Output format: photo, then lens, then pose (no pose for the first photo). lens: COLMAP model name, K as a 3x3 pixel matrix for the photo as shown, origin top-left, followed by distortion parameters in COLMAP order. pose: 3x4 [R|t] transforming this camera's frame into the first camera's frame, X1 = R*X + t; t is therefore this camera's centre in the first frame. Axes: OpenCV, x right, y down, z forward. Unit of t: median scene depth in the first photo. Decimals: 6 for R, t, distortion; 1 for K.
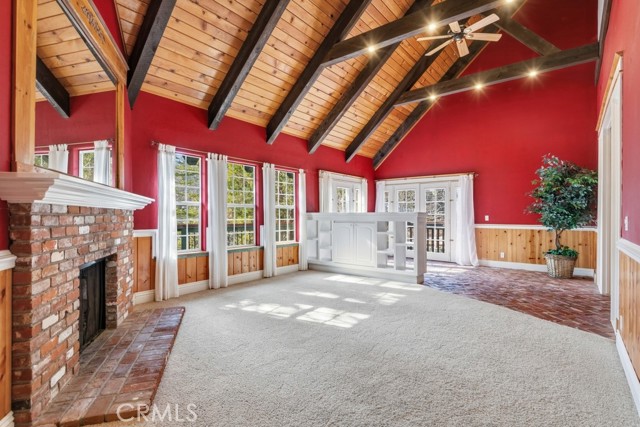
lens RADIAL K [[317.8, 0, 320.2], [0, 317.8, 214.3], [0, 0, 1]] dist [0.003595, -0.001208]
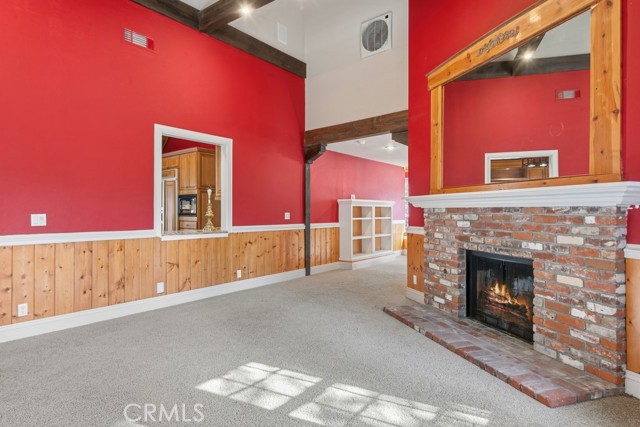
lens RADIAL K [[364.6, 0, 320.1], [0, 364.6, 212.6], [0, 0, 1]] dist [0.000376, 0.000046]
pose [[-0.999770, 0.006501, 0.020413, -0.149575], [0.006477, 0.999978, -0.001268, -0.003733], [-0.020421, -0.001136, -0.999791, 2.805476]]
